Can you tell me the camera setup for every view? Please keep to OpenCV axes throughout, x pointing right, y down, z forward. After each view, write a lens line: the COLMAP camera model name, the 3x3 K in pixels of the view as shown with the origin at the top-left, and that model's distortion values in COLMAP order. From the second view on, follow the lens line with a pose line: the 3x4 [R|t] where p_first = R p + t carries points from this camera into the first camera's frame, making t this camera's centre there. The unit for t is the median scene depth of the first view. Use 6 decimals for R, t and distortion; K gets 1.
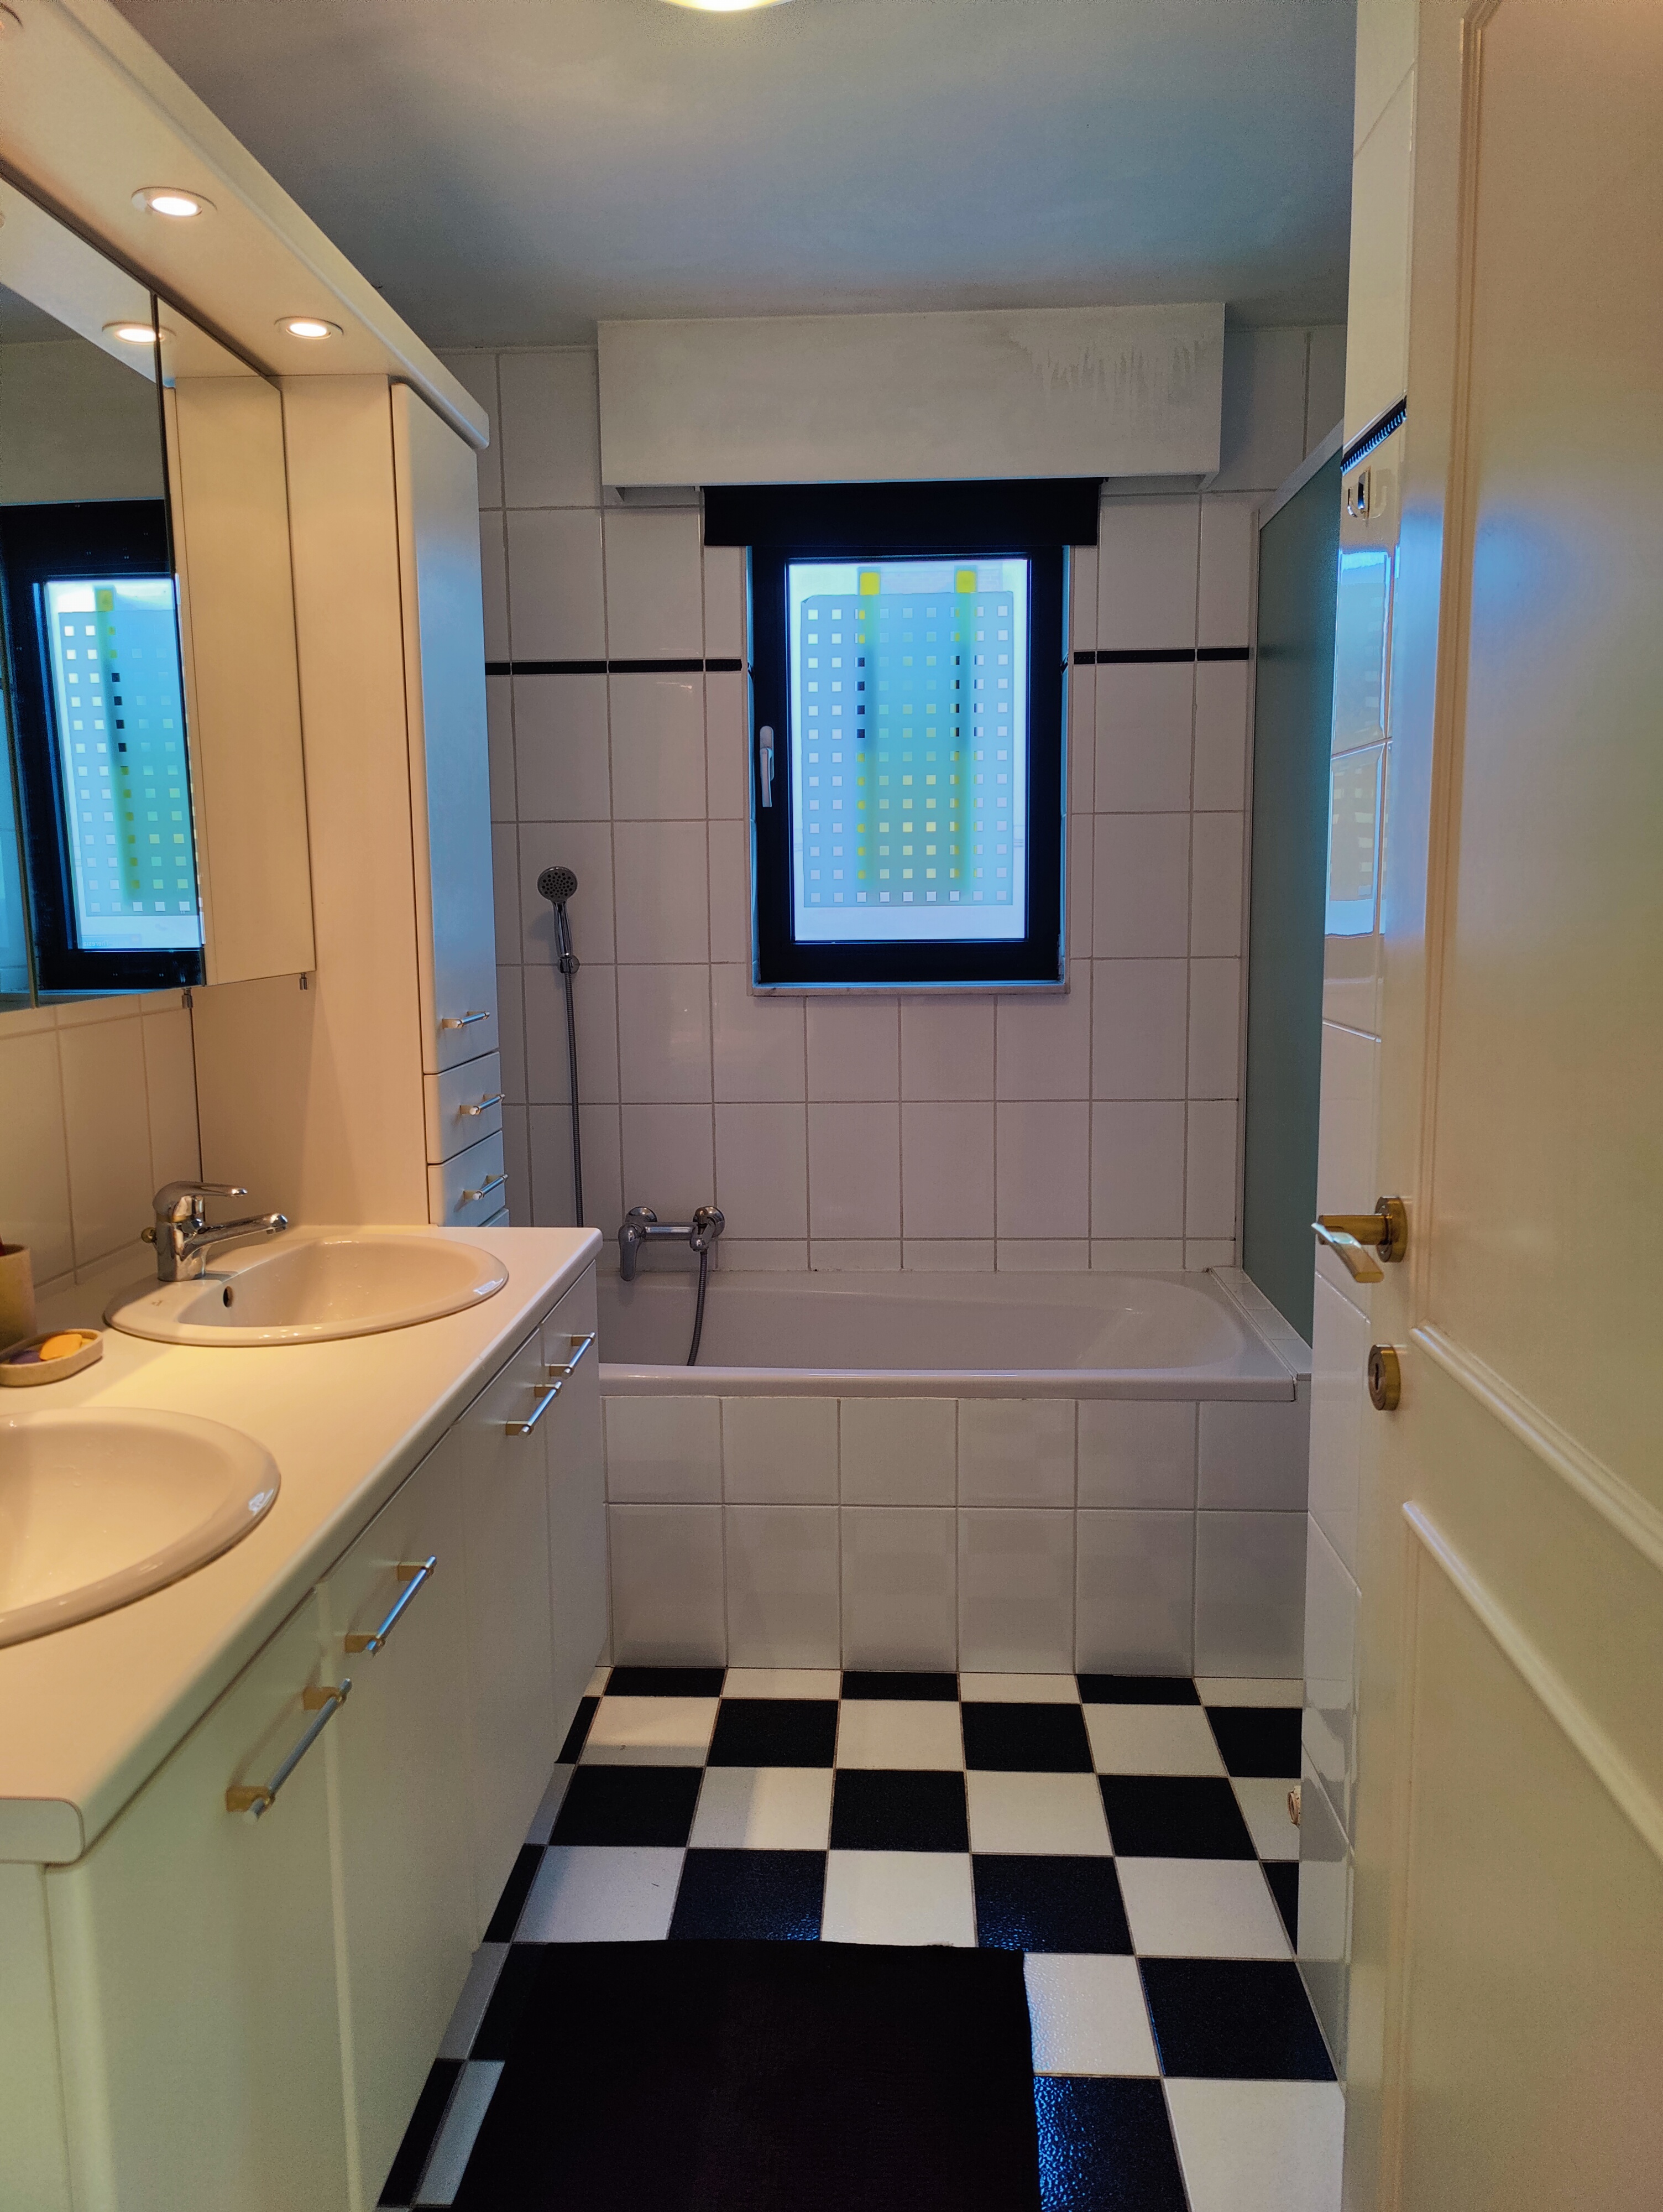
lens RADIAL K [[1564.1, 0, 830.0], [0, 1564.1, 1074.0], [0, 0, 1]] dist [-0.004022, 0.118127]
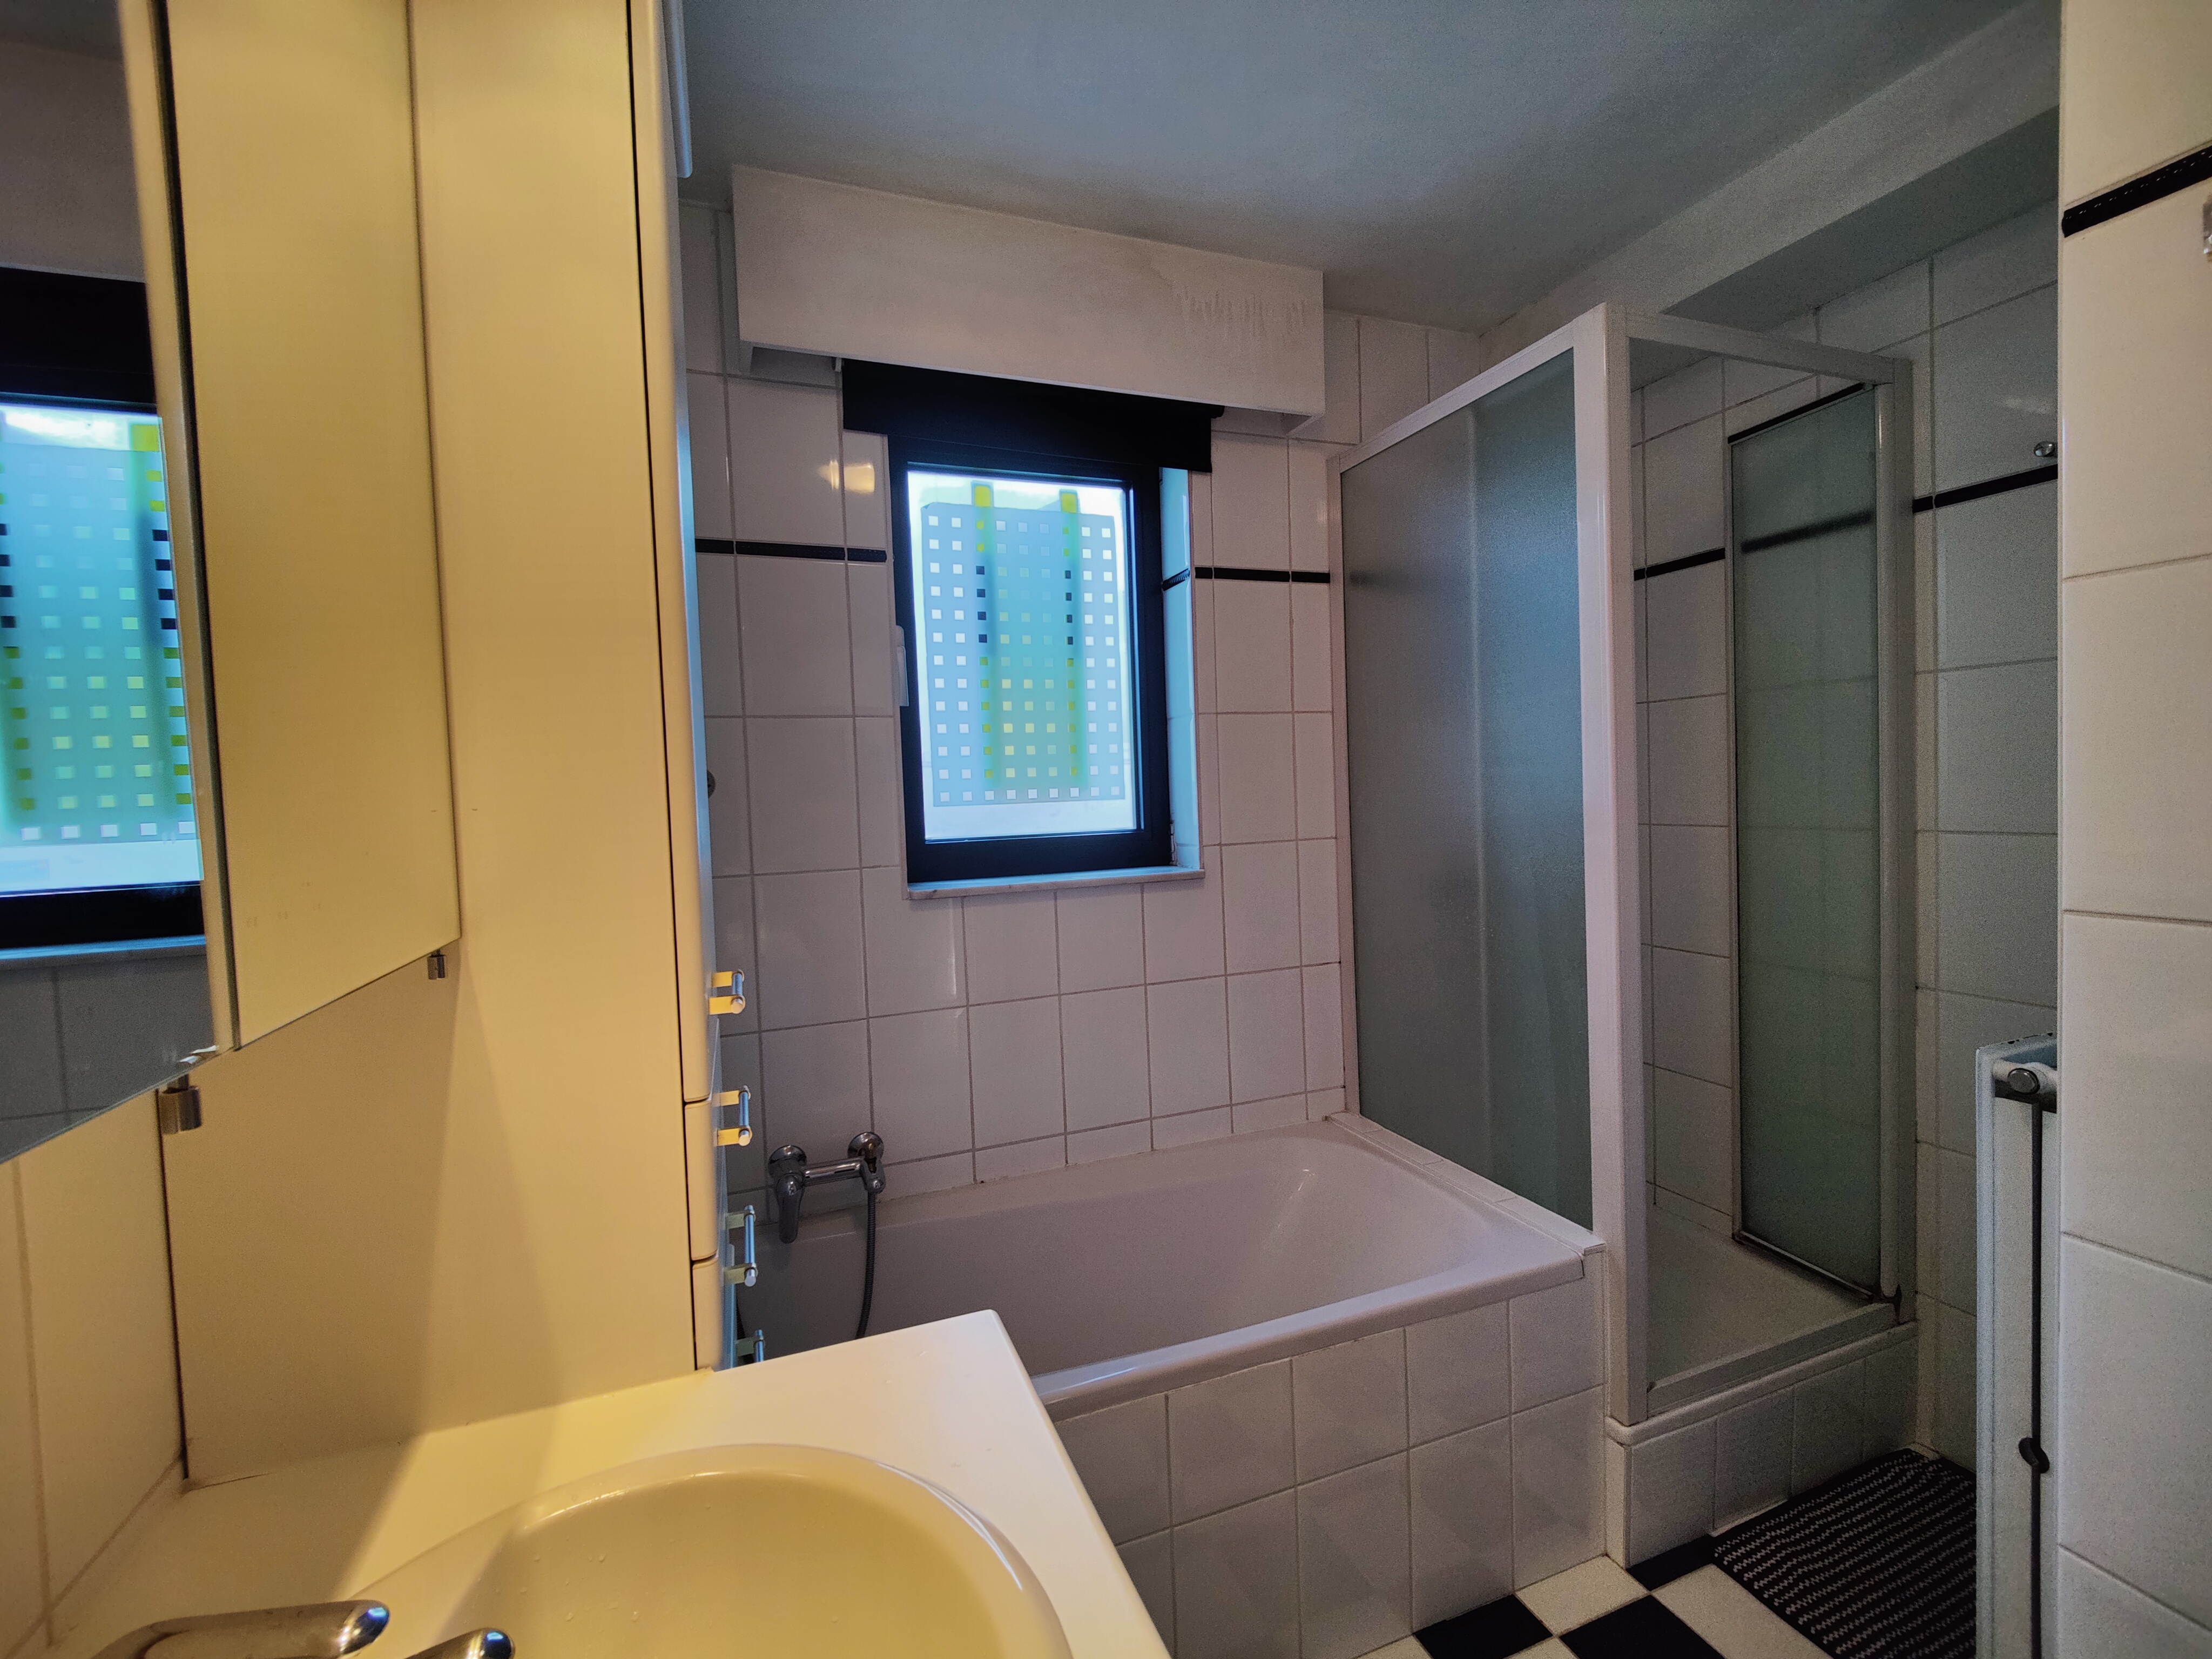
lens RADIAL K [[958.9, 0, 1100.7], [0, 958.9, 825.1], [0, 0, 1]] dist [0.027749, -0.022015]
pose [[0.914209, -0.036922, 0.403557, -0.170817], [0.073047, 0.994543, -0.074487, -0.042144], [-0.398604, 0.097575, 0.911918, 0.404741]]
